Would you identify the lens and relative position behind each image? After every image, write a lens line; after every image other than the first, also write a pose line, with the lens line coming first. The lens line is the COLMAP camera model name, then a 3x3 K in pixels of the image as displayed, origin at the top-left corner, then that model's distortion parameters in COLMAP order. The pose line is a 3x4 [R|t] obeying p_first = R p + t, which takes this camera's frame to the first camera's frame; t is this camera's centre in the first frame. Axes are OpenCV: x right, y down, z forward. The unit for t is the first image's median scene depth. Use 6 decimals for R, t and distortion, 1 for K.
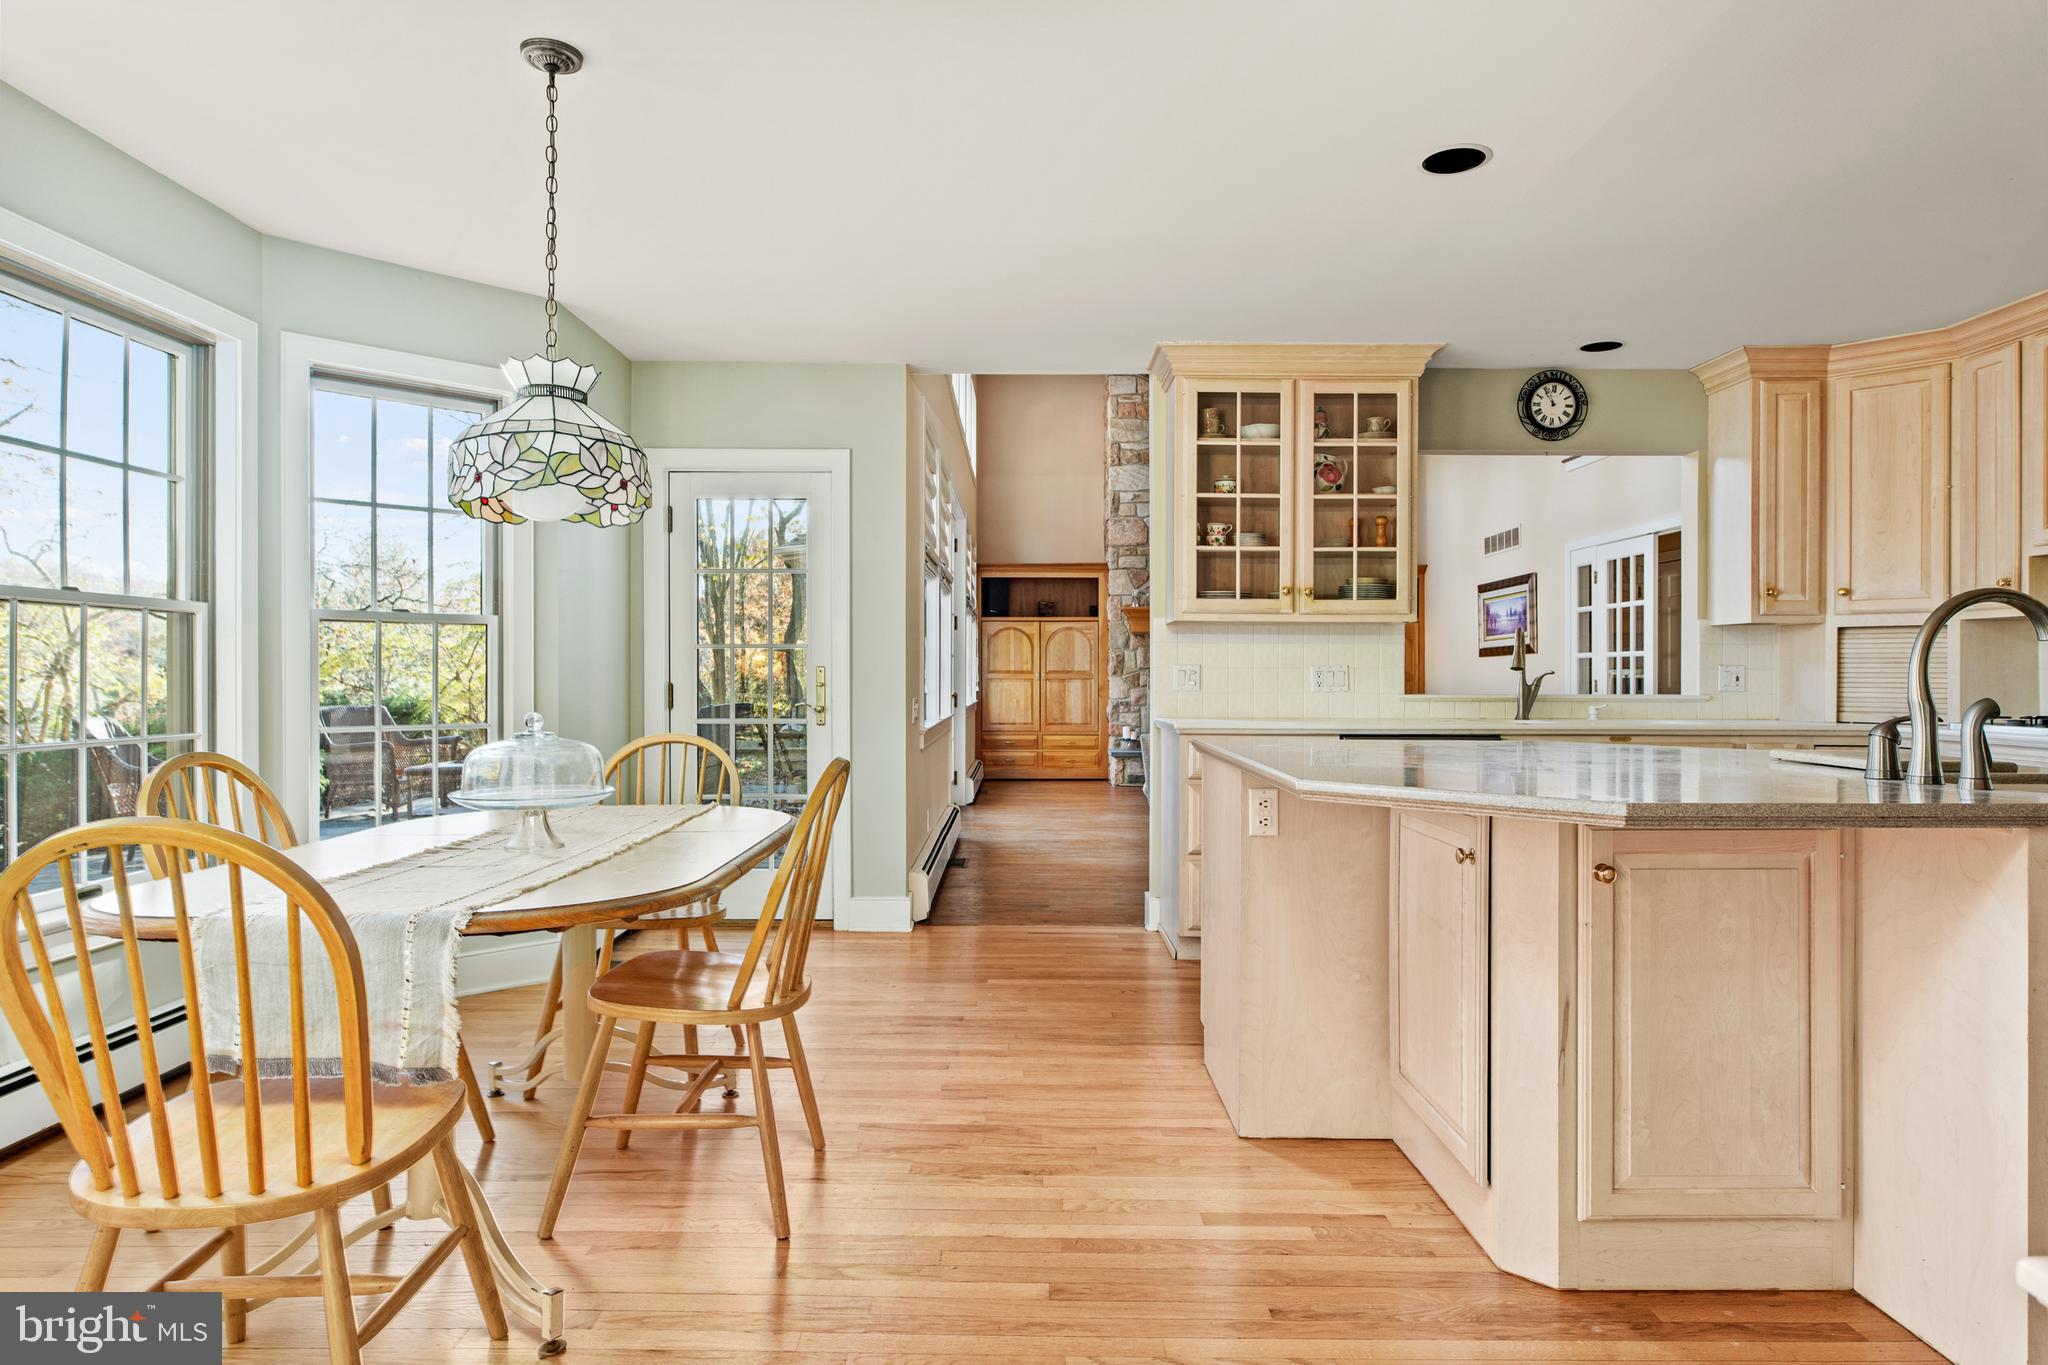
lens RADIAL K [[1191.2, 0, 1017.8], [0, 1191.2, 679.5], [0, 0, 1]] dist [0.002282, -0.000764]
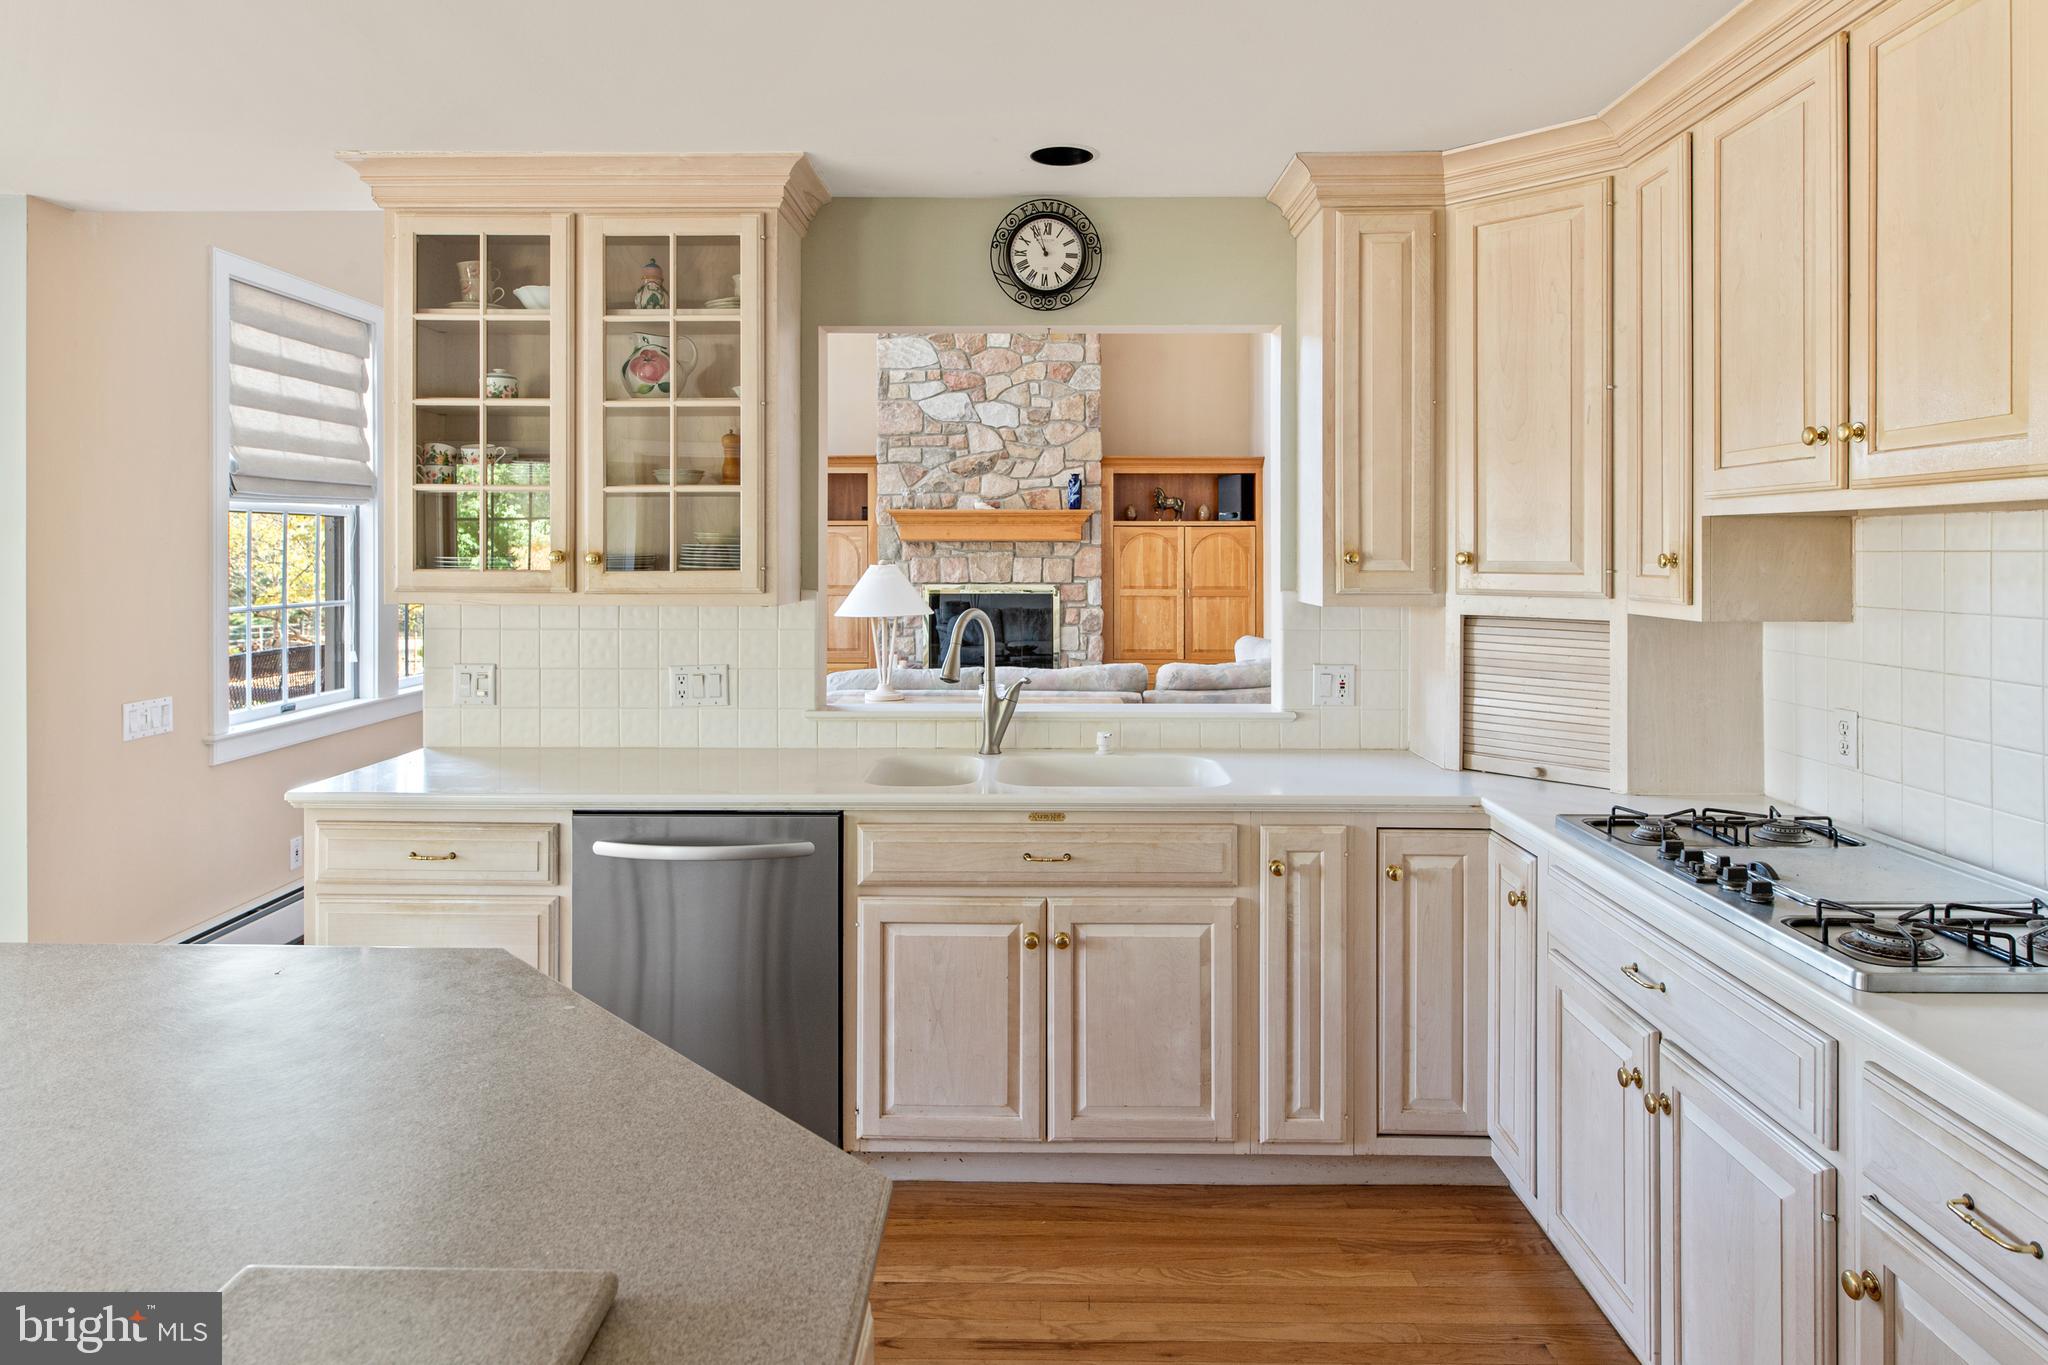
lens RADIAL K [[1225.0, 0, 1027.0], [0, 1225.0, 553.5], [0, 0, 1]] dist [0.000966, -0.000068]
pose [[0.999866, -0.002210, -0.016204, 0.475123], [0.002243, 0.999995, 0.002005, -0.076922], [0.016199, -0.002041, 0.999867, 0.369635]]
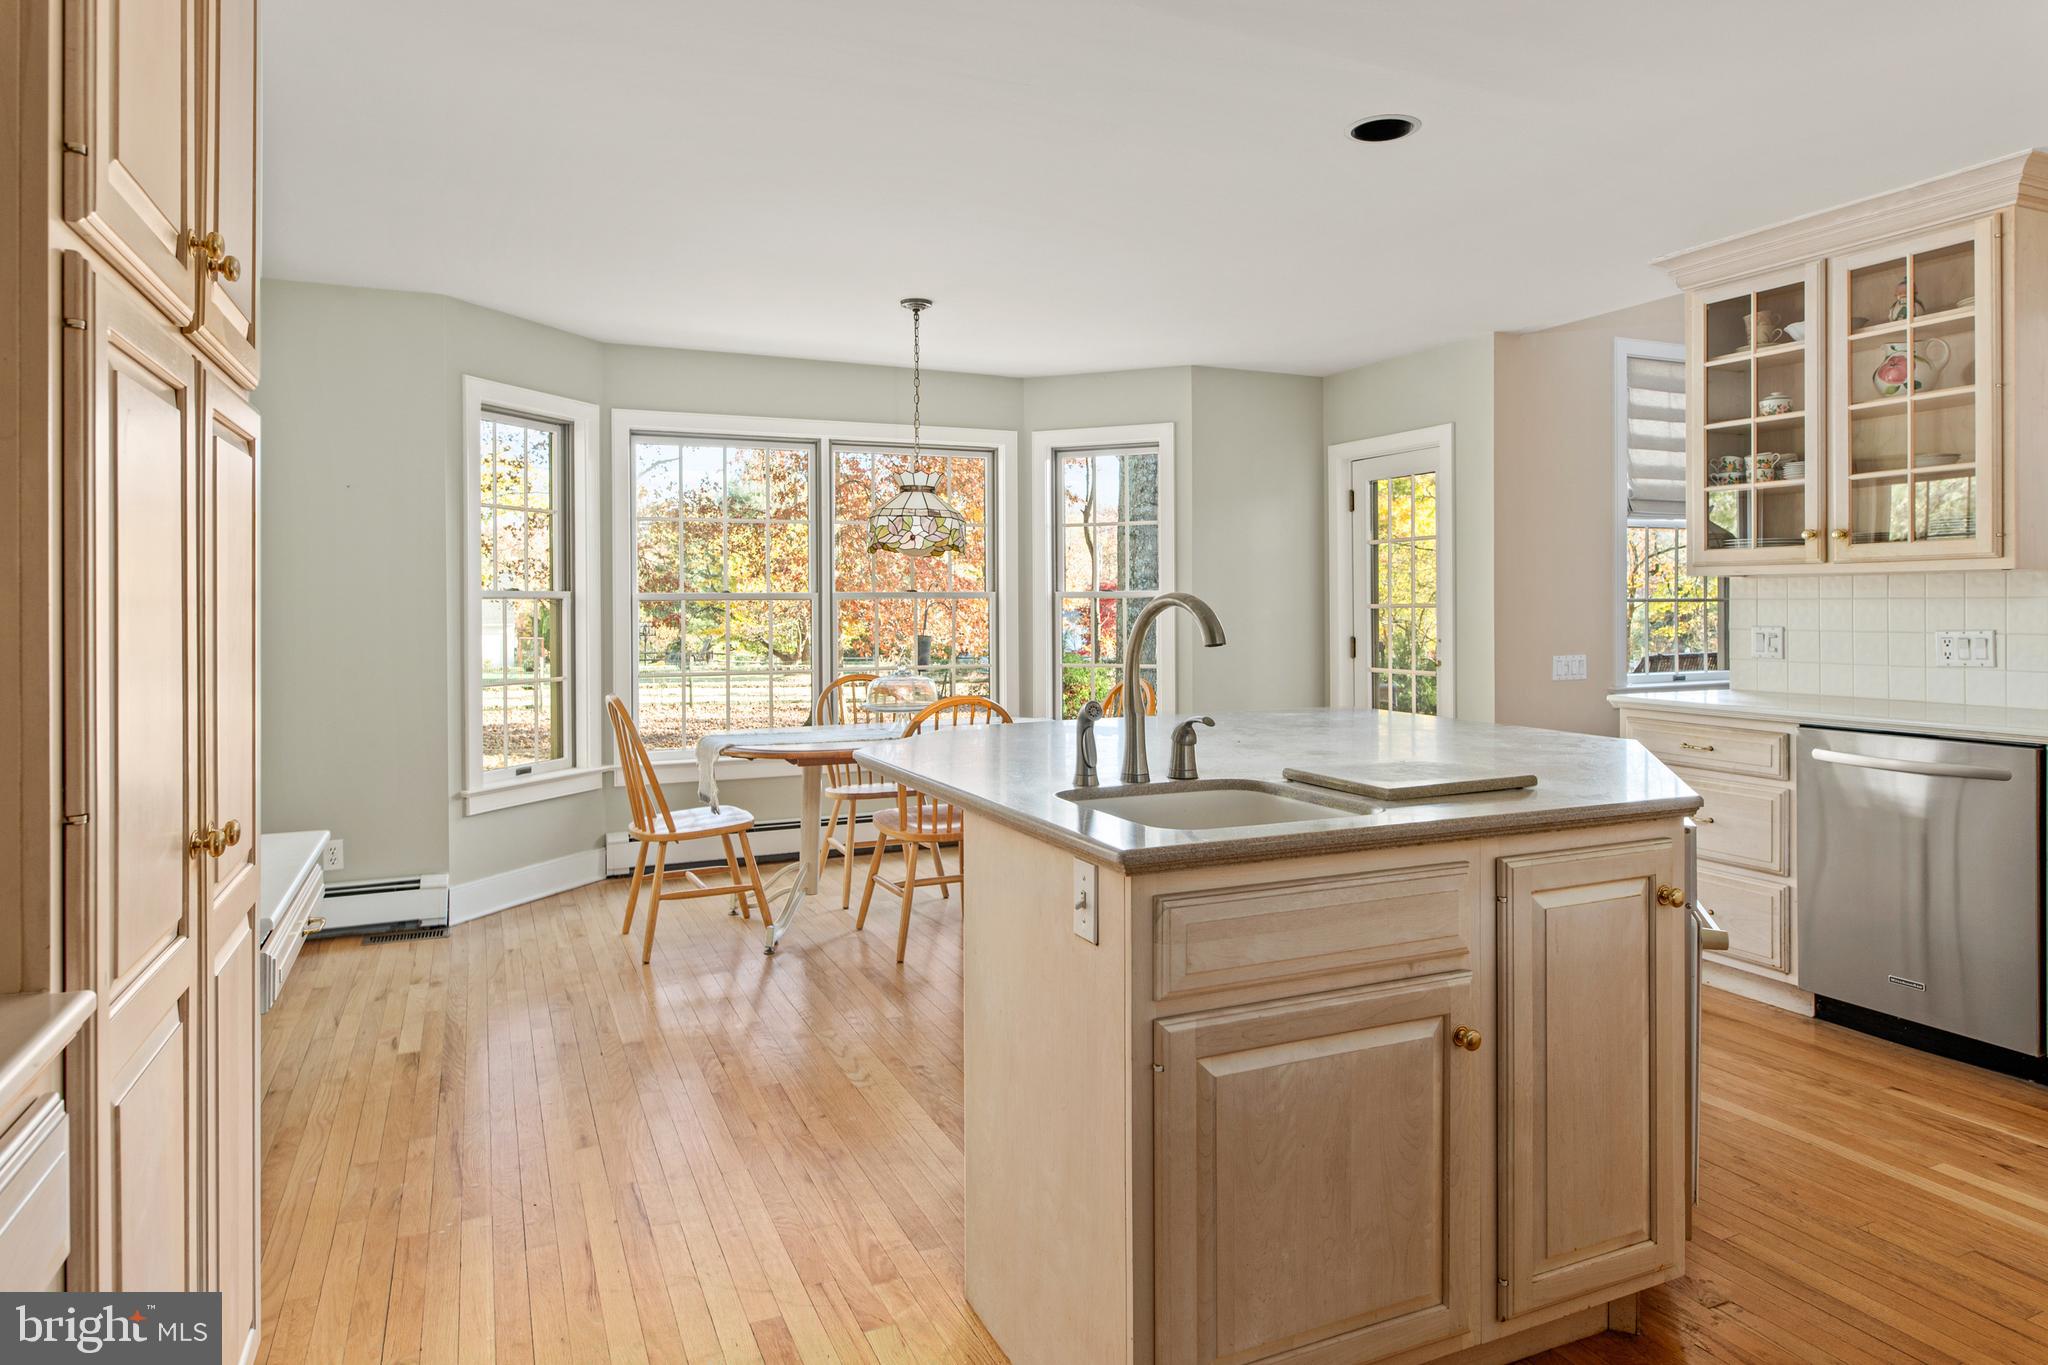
lens RADIAL K [[1210.7, 0, 1019.0], [0, 1210.7, 610.7], [0, 0, 1]] dist [0.002915, 0.000660]
pose [[0.404395, 0.000042, -0.914584, 0.736341], [0.003506, 0.999993, 0.001596, -0.027920], [0.914578, -0.003852, 0.404392, 0.207187]]
